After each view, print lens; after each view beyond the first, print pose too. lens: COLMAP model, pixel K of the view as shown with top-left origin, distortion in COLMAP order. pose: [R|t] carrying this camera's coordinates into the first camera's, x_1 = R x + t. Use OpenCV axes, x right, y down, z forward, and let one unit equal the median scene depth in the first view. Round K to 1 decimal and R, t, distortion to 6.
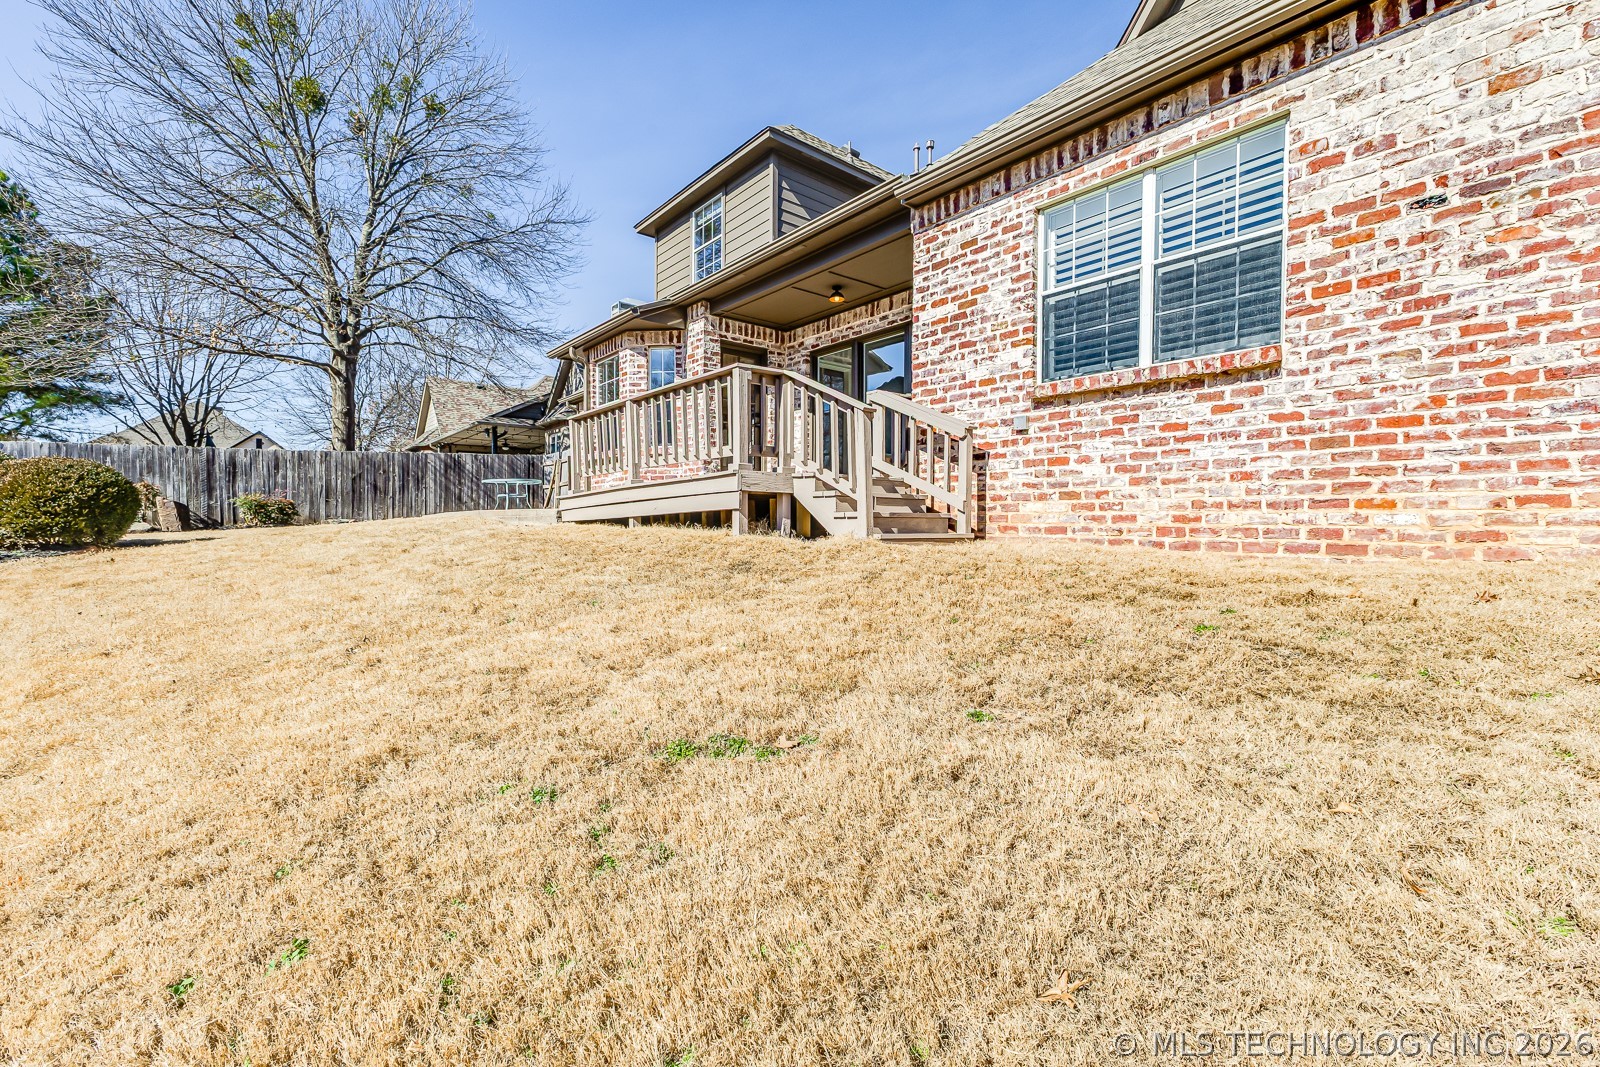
lens RADIAL K [[697.4, 0, 788.4], [0, 697.4, 531.3], [0, 0, 1]] dist [0.020905, -0.000119]
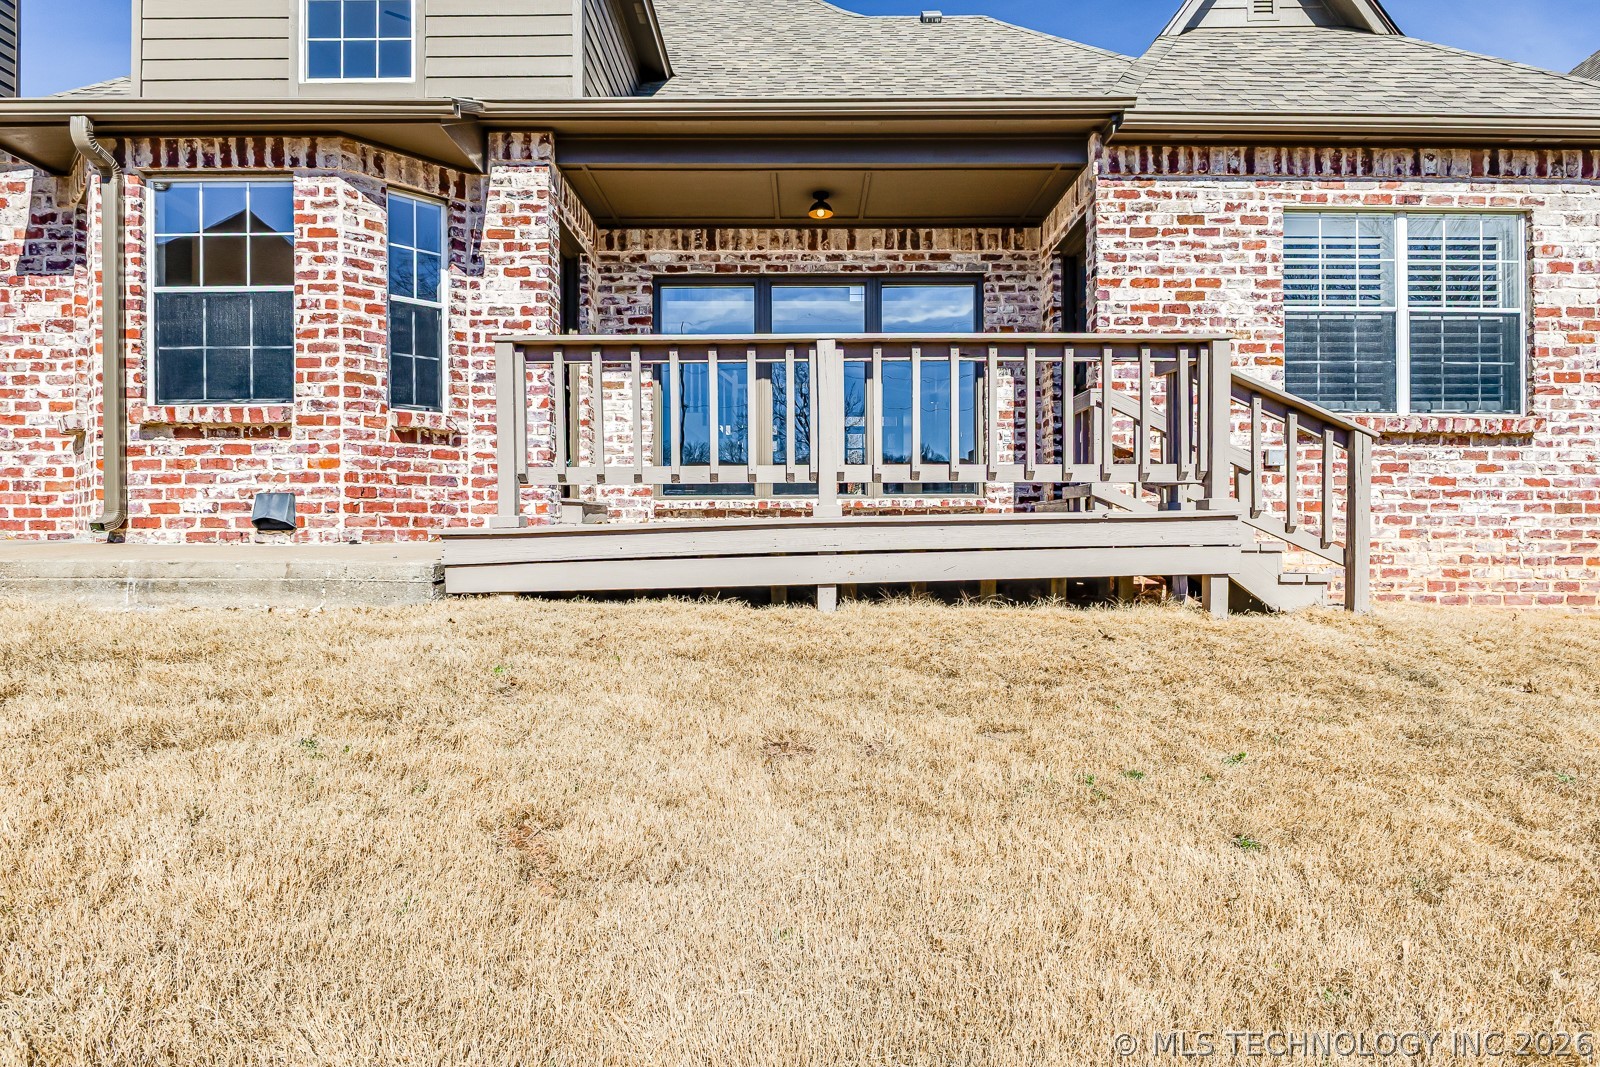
lens RADIAL K [[935.6, 0, 801.4], [0, 935.6, 537.1], [0, 0, 1]] dist [0.002240, -0.002841]
pose [[0.624610, -0.003218, 0.780930, -1.036181], [0.009570, 0.999948, -0.003534, -0.071648], [-0.780878, 0.009681, 0.624608, 0.866101]]
